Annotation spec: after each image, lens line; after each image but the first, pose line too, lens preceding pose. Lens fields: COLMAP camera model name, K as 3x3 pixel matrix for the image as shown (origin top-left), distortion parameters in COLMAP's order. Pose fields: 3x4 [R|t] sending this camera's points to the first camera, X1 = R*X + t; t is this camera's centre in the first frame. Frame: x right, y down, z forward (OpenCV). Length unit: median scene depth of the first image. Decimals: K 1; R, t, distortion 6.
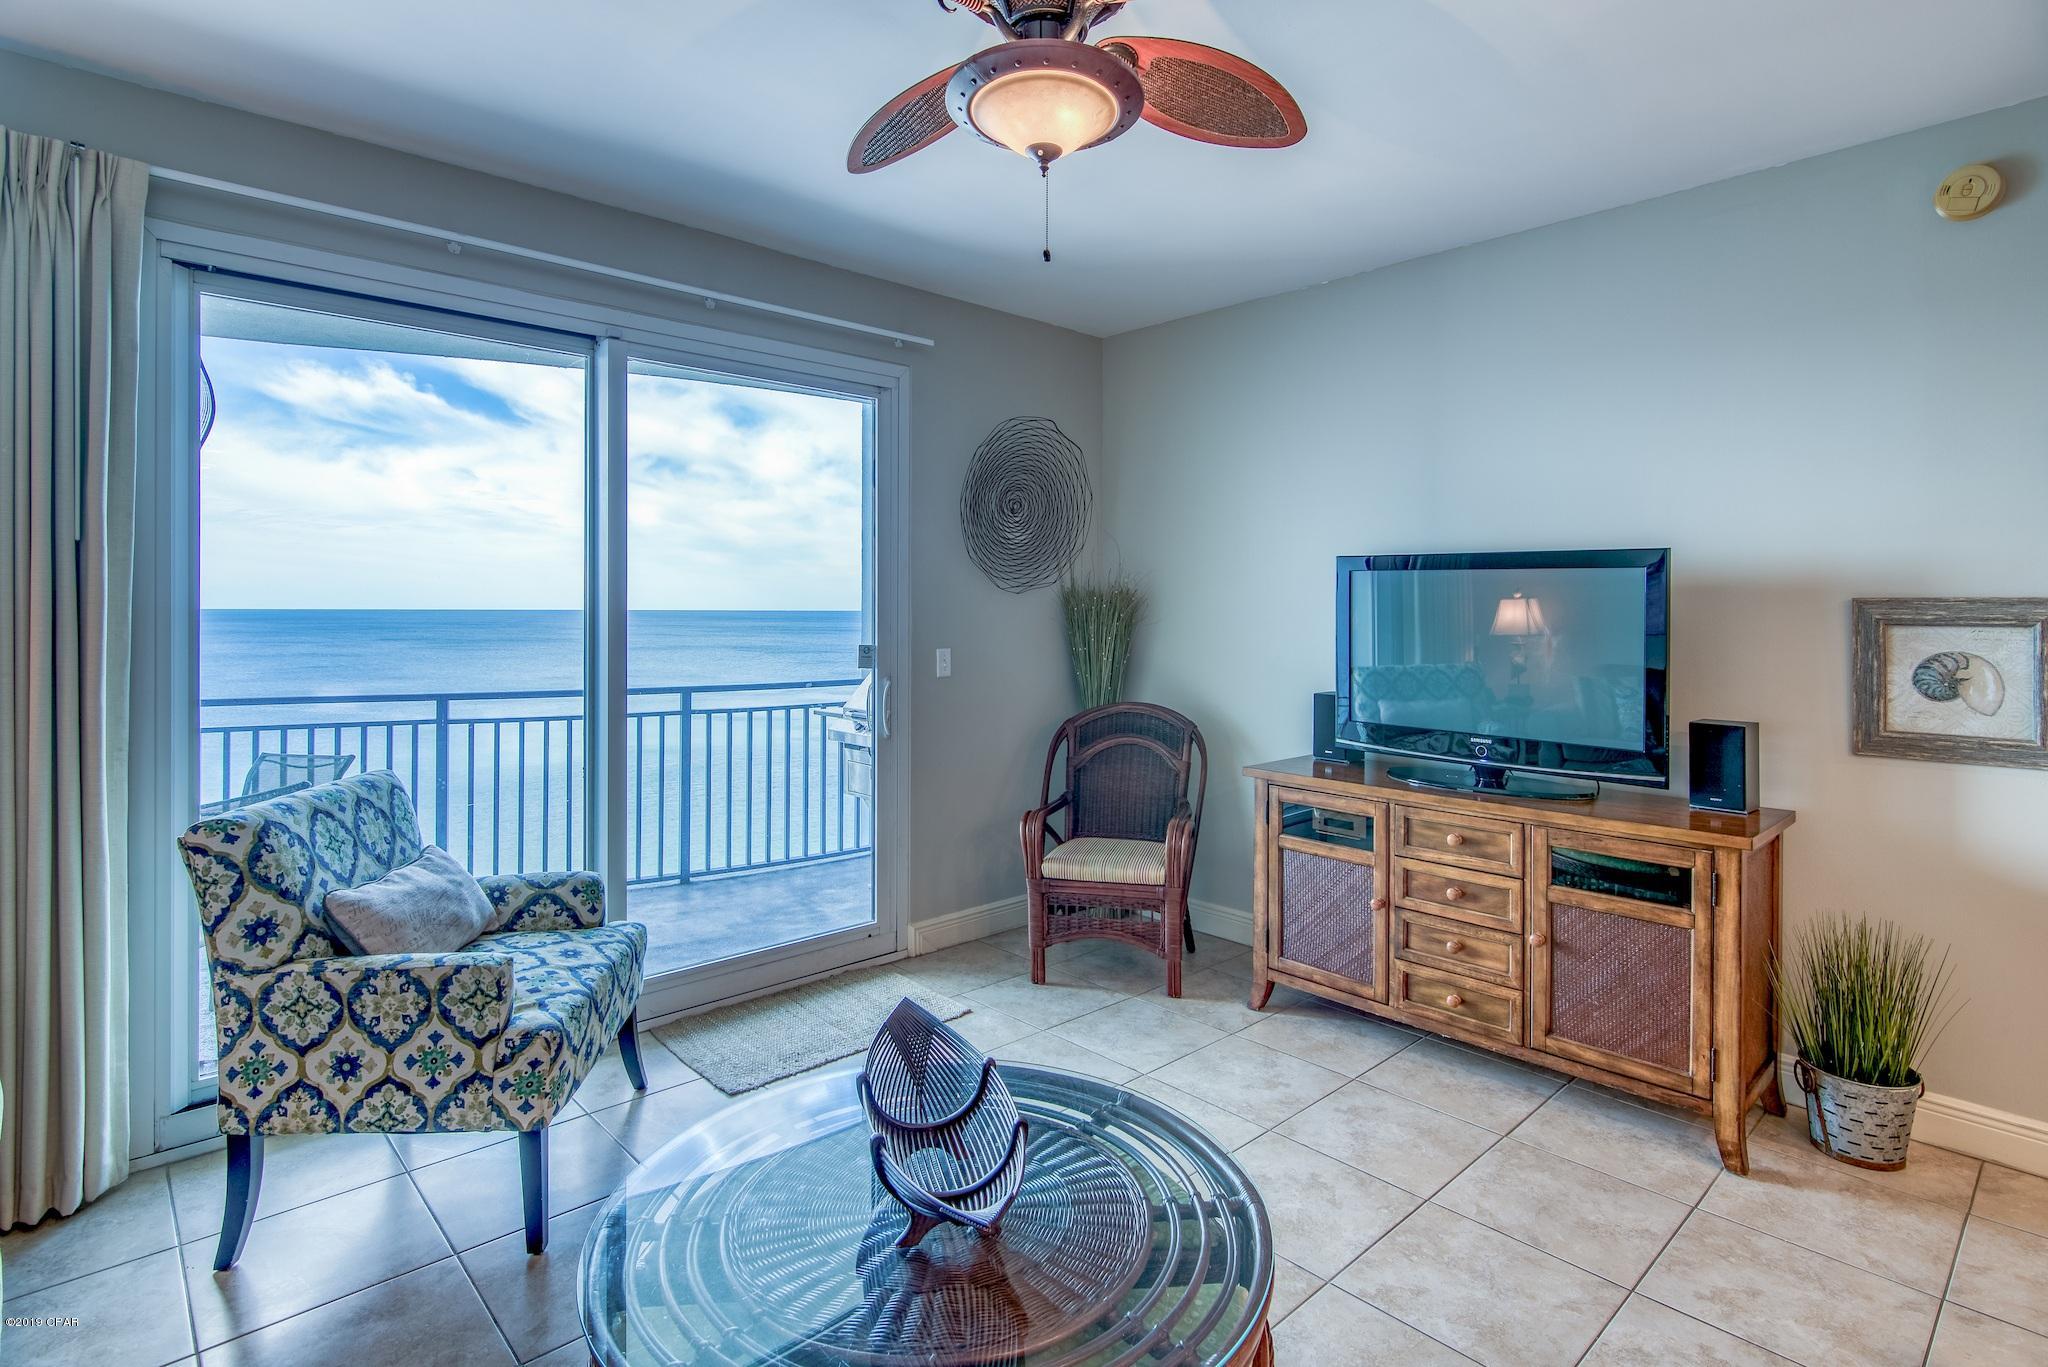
lens RADIAL K [[1027.4, 0, 1015.3], [0, 1027.4, 614.6], [0, 0, 1]] dist [-0.001154, -0.000227]
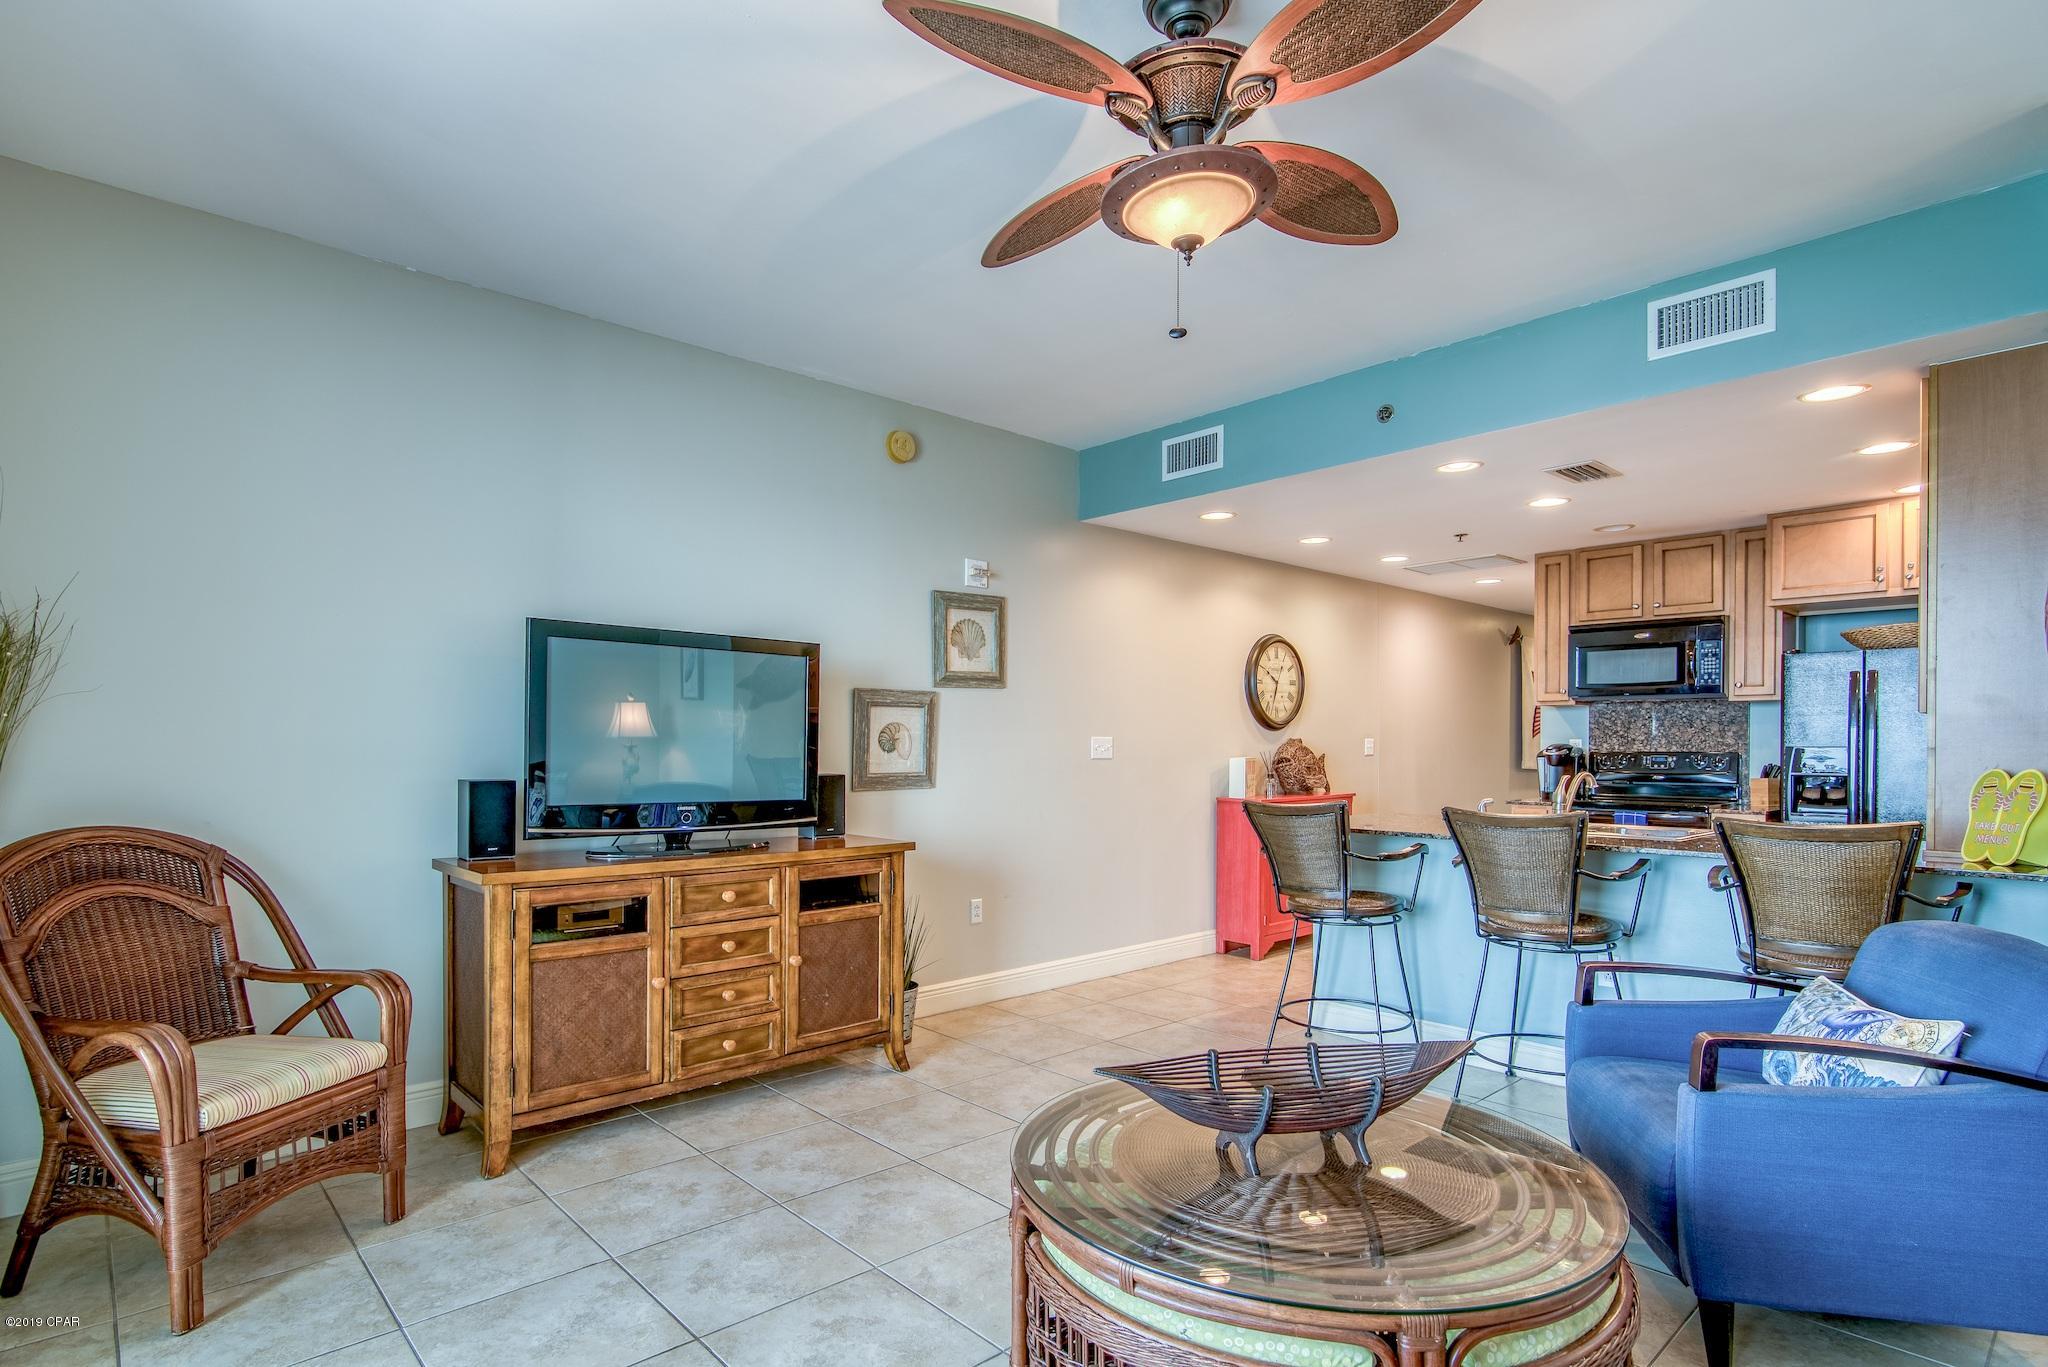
lens RADIAL K [[1030.7, 0, 1019.4], [0, 1030.7, 750.9], [0, 0, 1]] dist [-0.000929, -0.000066]
pose [[0.007422, -0.010717, 0.999915, -0.649054], [0.003200, 0.999938, 0.010694, 0.056701], [-0.999967, 0.003120, 0.007456, 0.686792]]
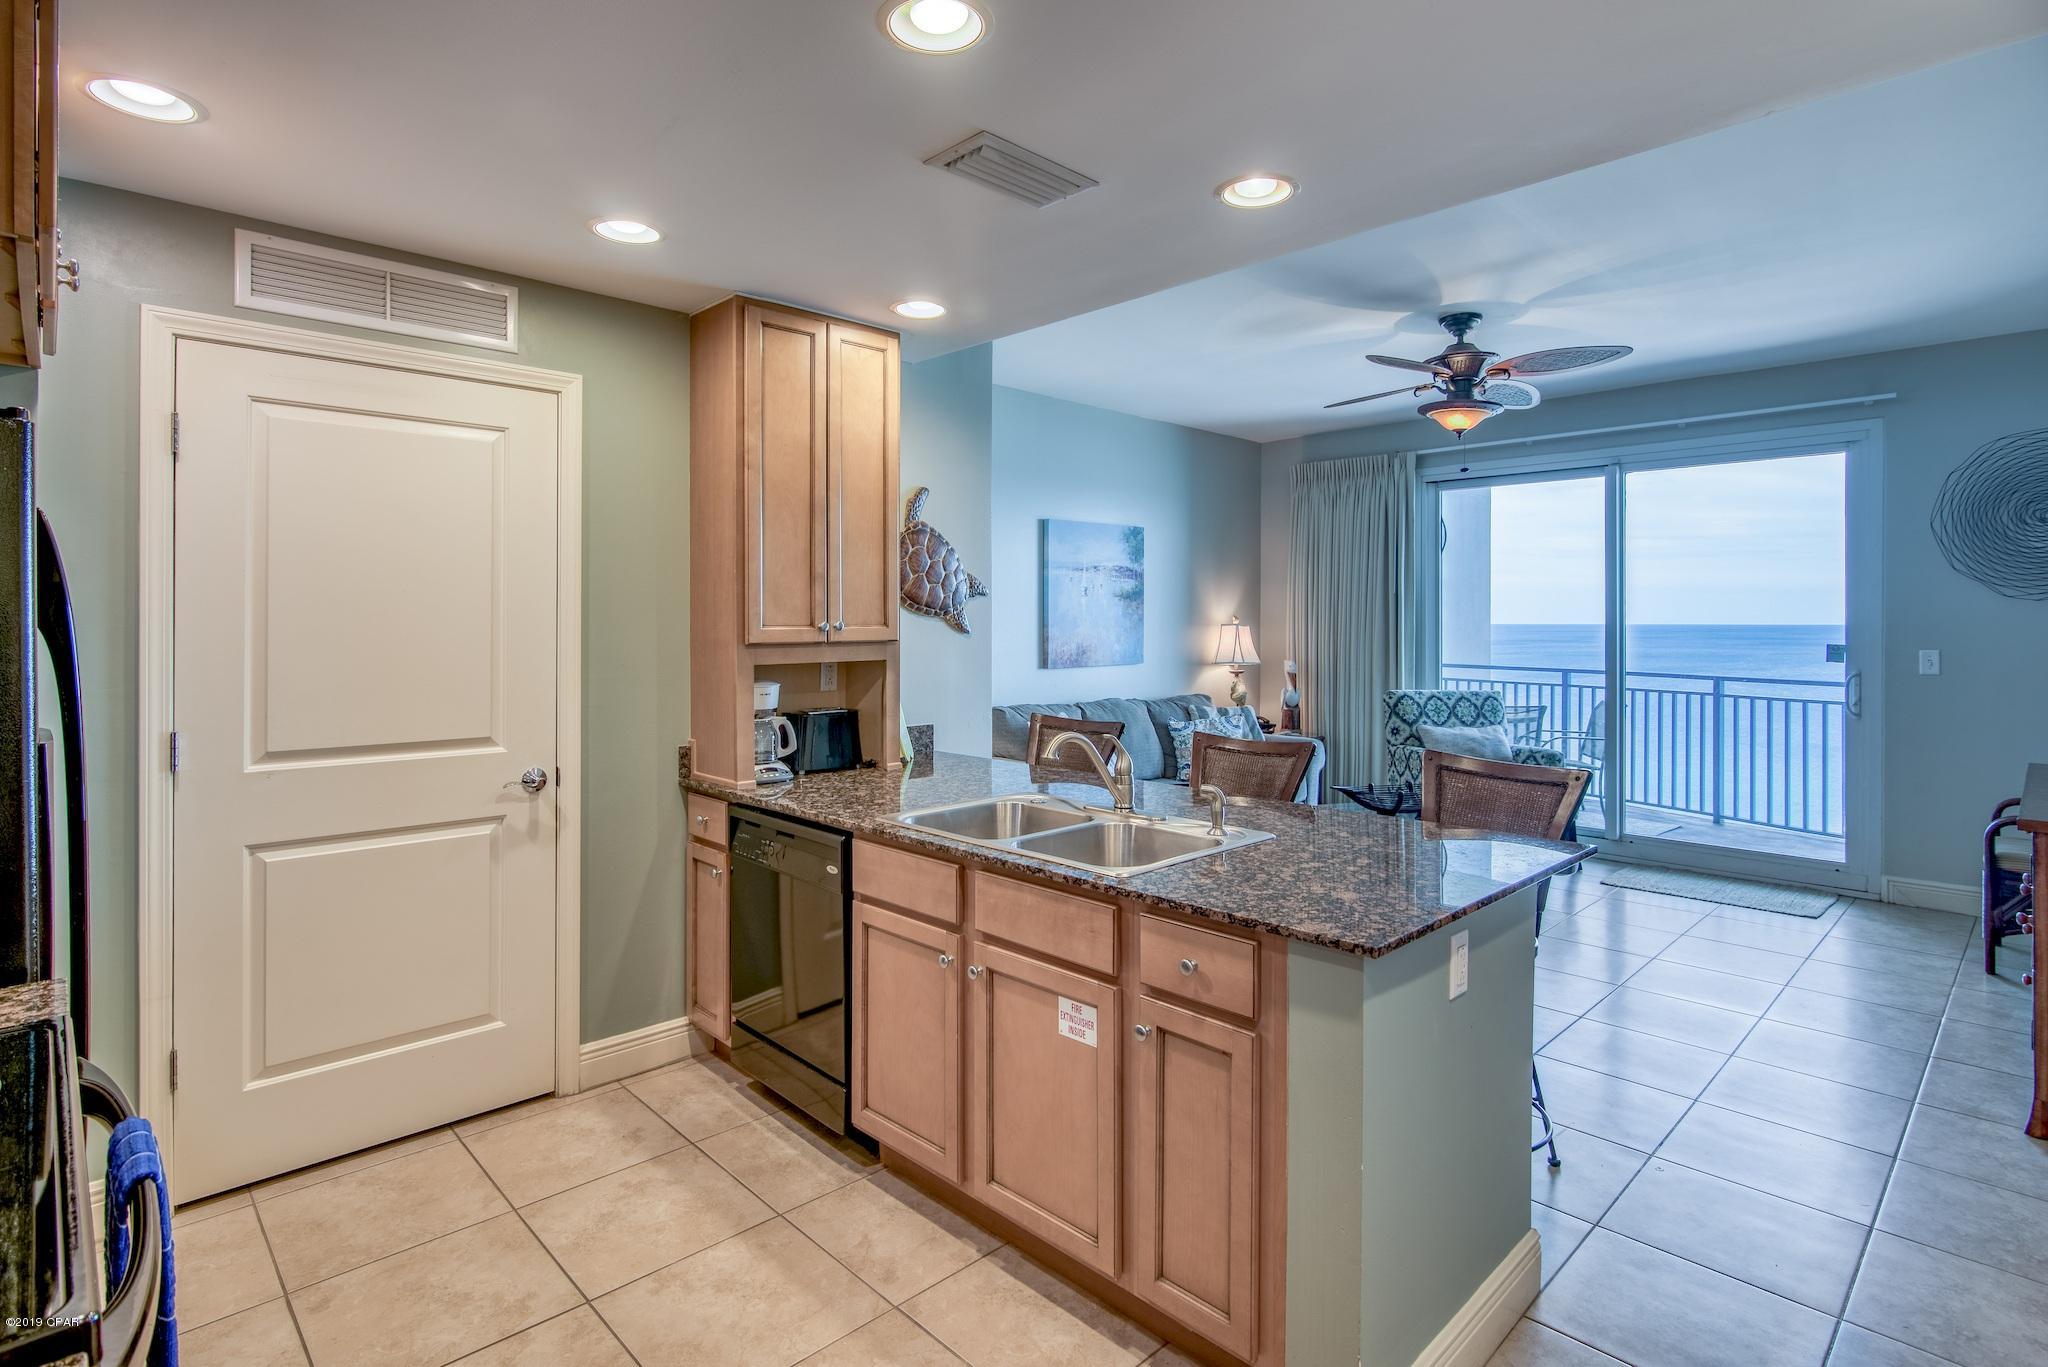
lens RADIAL K [[1027.4, 0, 1015.3], [0, 1027.4, 614.6], [0, 0, 1]] dist [-0.001154, -0.000227]
pose [[0.020213, -0.010293, -0.999743, 1.665808], [-0.005606, 0.999930, -0.010408, 0.017620], [0.999780, 0.005815, 0.020154, -0.083482]]
